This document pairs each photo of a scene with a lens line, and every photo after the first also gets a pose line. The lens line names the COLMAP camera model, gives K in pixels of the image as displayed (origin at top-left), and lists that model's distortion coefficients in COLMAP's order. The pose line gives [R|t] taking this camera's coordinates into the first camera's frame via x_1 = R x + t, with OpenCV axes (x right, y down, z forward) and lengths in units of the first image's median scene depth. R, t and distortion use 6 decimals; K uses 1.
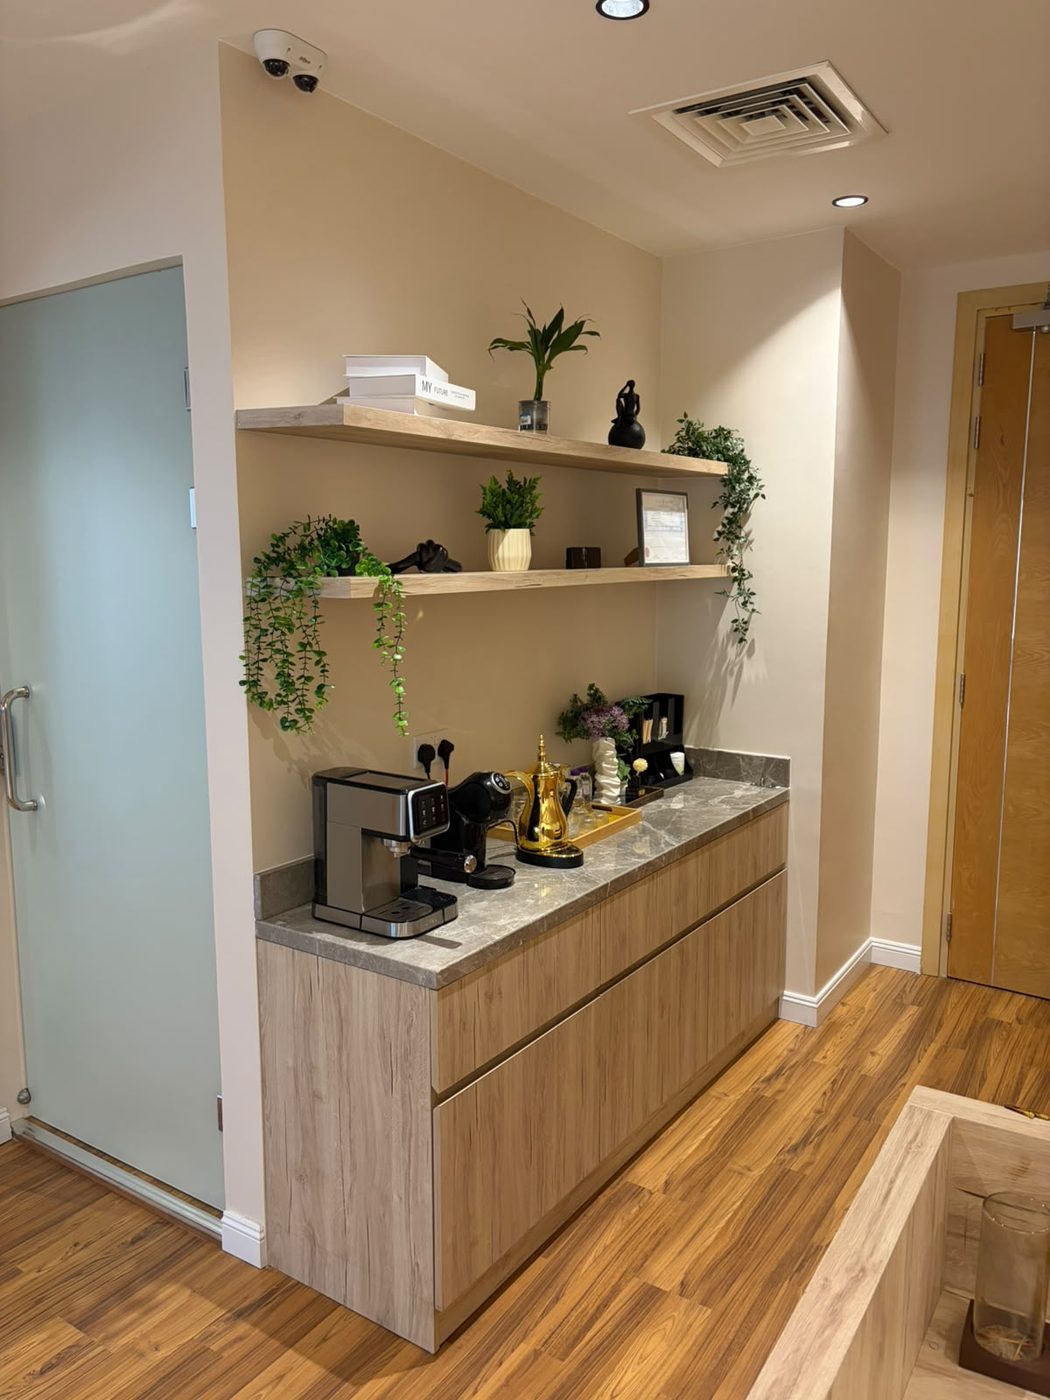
lens RADIAL K [[1053.9, 0, 535.8], [0, 1053.9, 700.9], [0, 0, 1]] dist [0.029777, -0.001294]
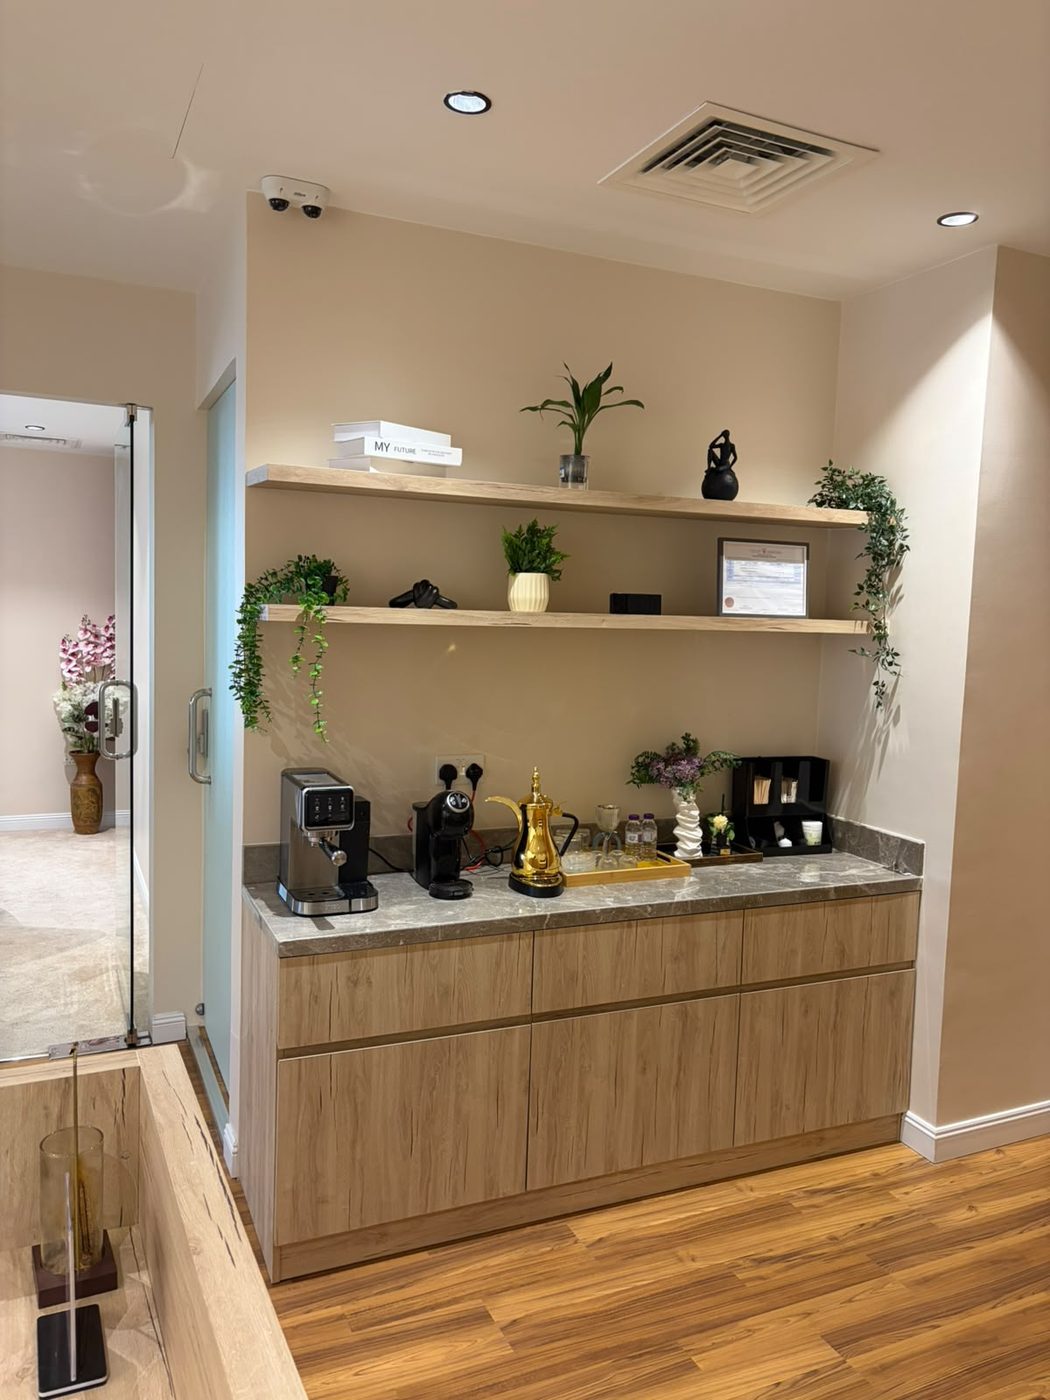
lens RADIAL K [[1053.9, 0, 535.8], [0, 1053.9, 700.9], [0, 0, 1]] dist [0.029777, -0.001294]
pose [[0.851718, 0.076287, -0.518418, 0.533448], [-0.107958, 0.993667, -0.031144, -0.000960], [0.512759, 0.082494, 0.854560, 0.093257]]
